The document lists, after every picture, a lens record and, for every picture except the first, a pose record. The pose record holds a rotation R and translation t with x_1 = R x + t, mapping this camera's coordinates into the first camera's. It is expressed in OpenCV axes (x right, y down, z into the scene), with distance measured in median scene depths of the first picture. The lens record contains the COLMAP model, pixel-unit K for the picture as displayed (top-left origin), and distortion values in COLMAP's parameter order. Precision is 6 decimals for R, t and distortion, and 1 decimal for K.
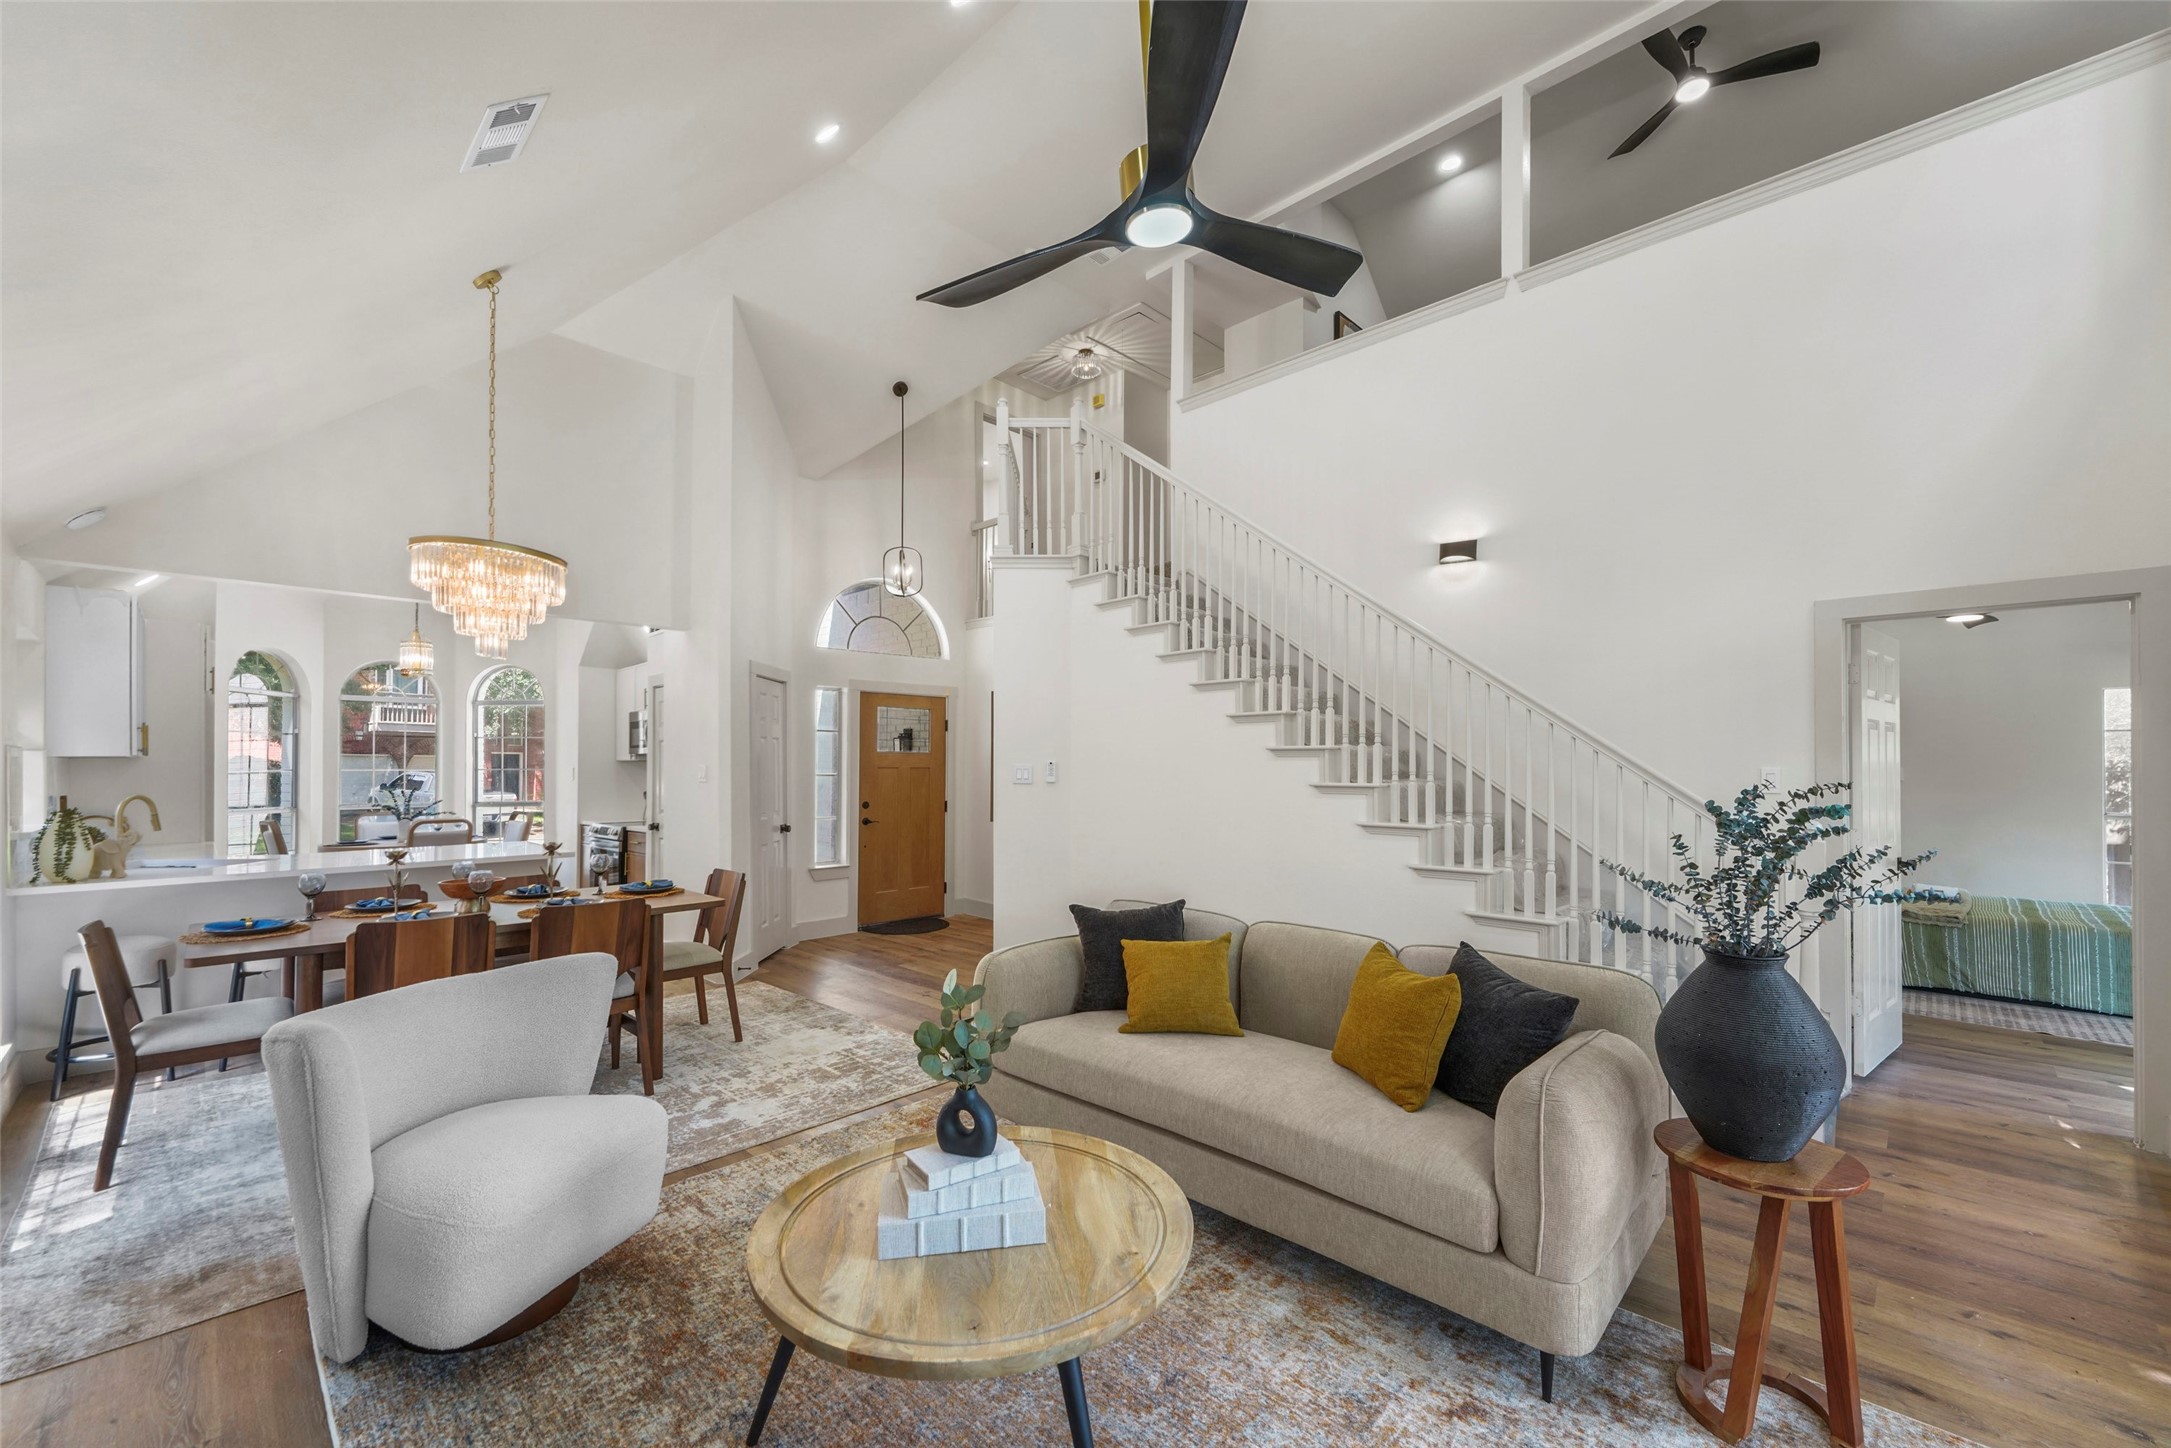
lens RADIAL K [[862.4, 0, 1071.9], [0, 862.4, 756.9], [0, 0, 1]] dist [0.014253, -0.004690]
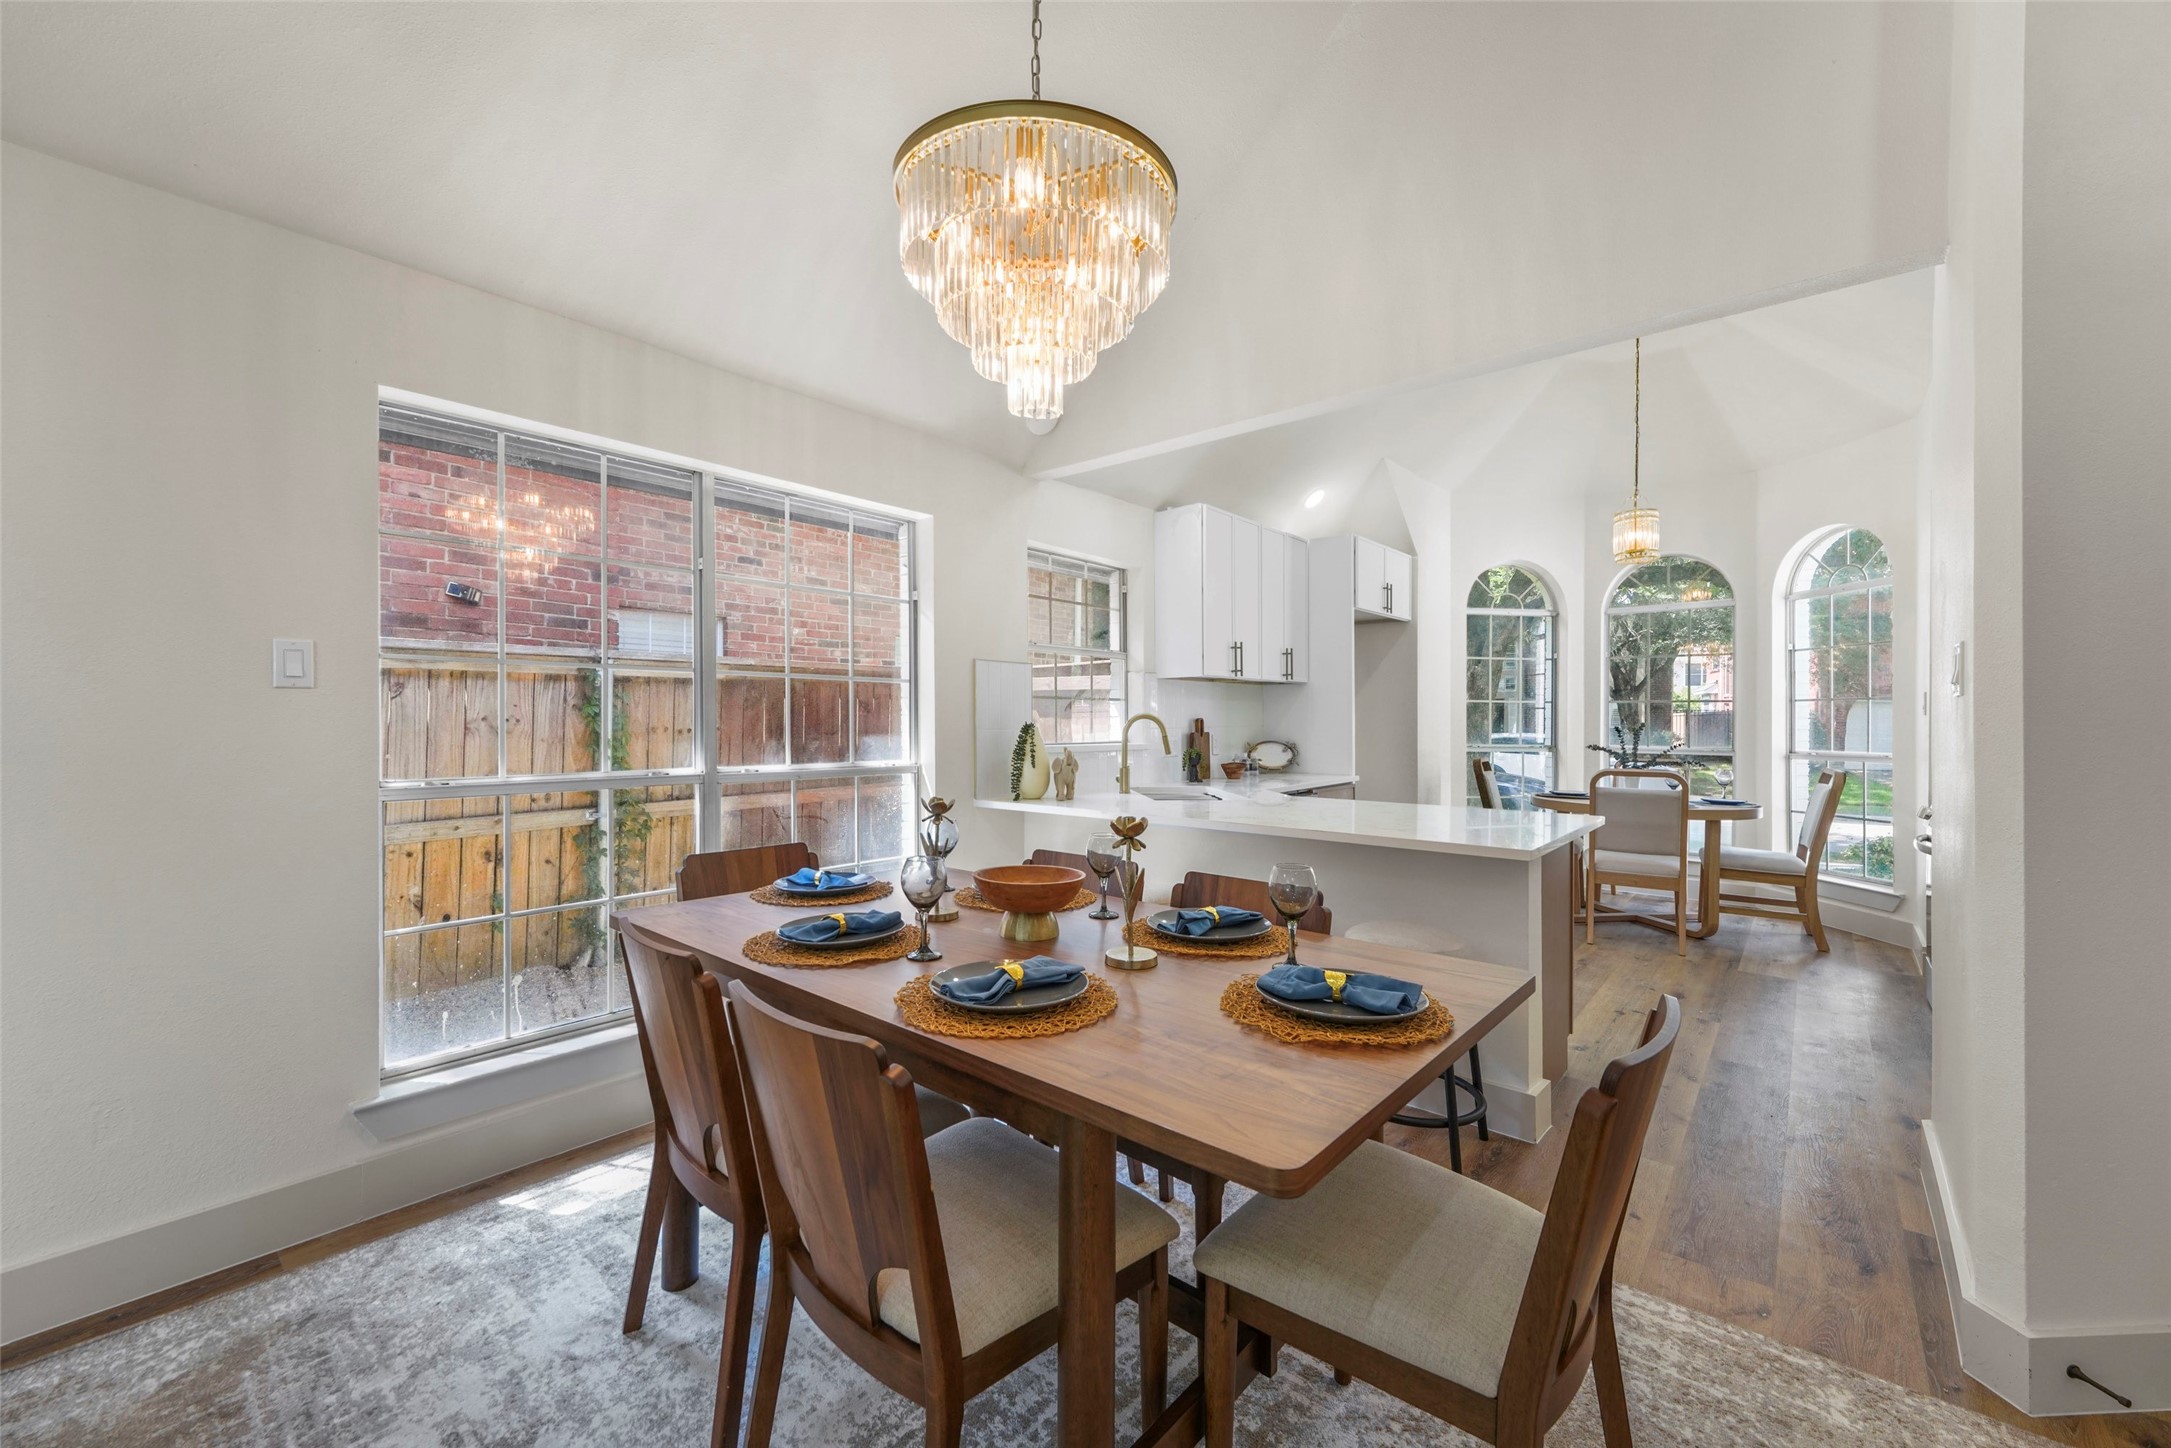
lens RADIAL K [[862.4, 0, 1075.5], [0, 862.4, 719.9], [0, 0, 1]] dist [0.014253, -0.004690]
pose [[0.069095, 0.002046, -0.997608, -0.104869], [0.007453, 0.999969, 0.002567, 0.028667], [0.997582, -0.007612, 0.069078, 0.534888]]
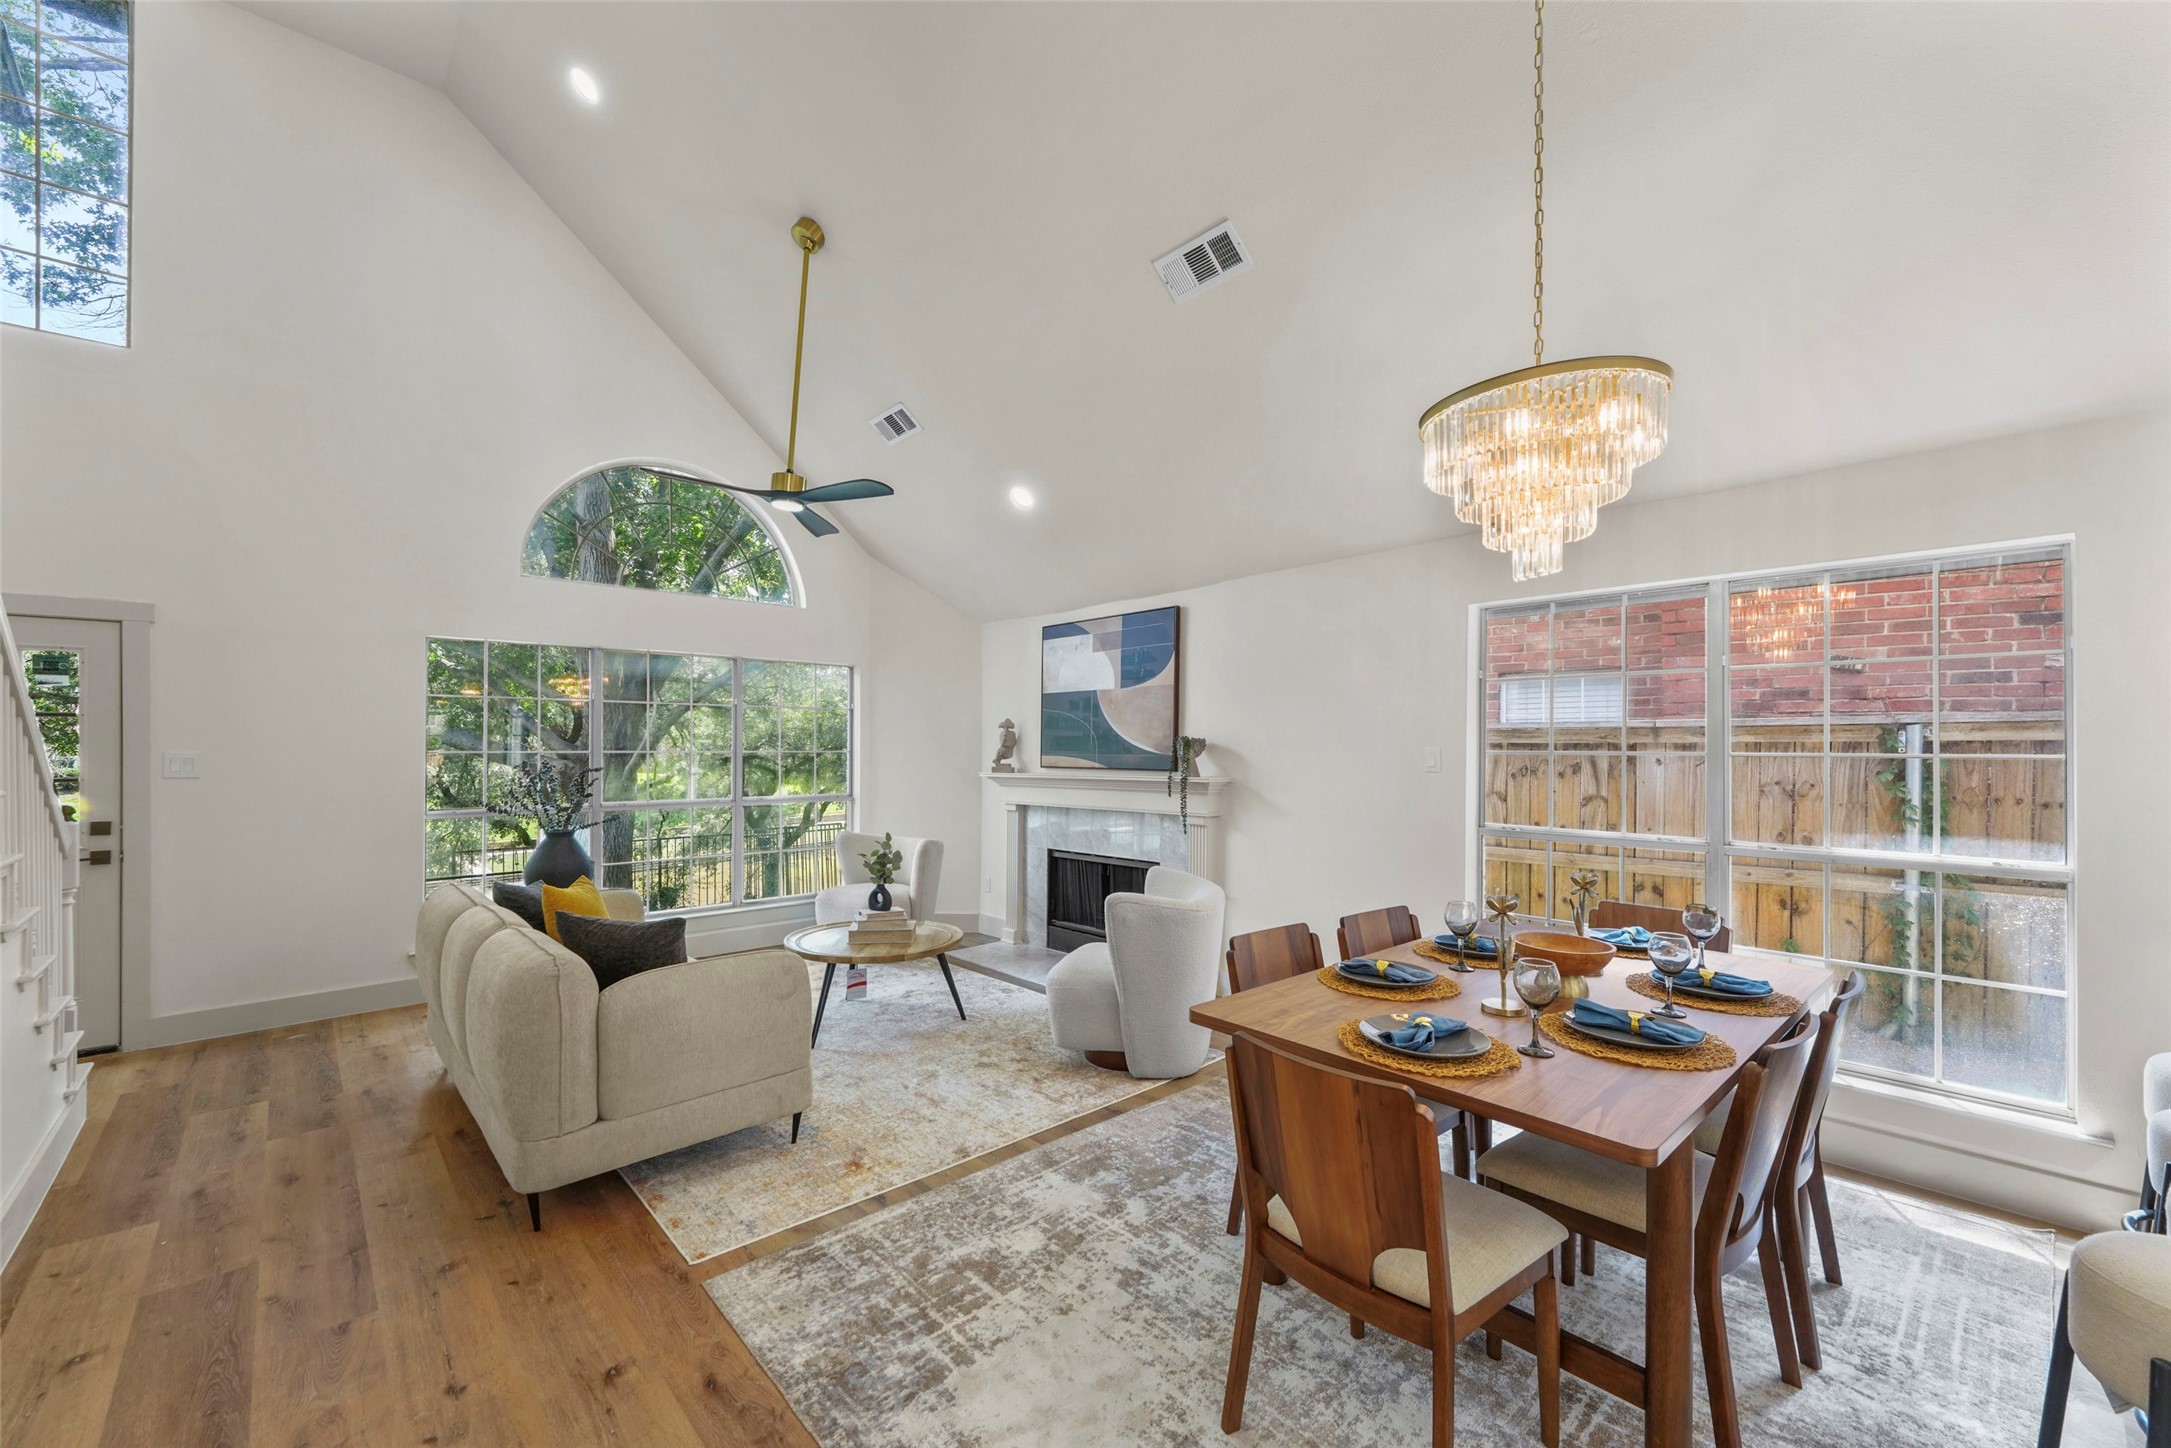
lens RADIAL K [[862.4, 0, 1056.0], [0, 862.4, 741.5], [0, 0, 1]] dist [0.014253, -0.004690]
pose [[-0.997456, 0.001479, 0.071268, -0.205097], [0.000223, 0.999845, -0.017624, 0.006709], [-0.071283, -0.017563, -0.997302, 0.878108]]
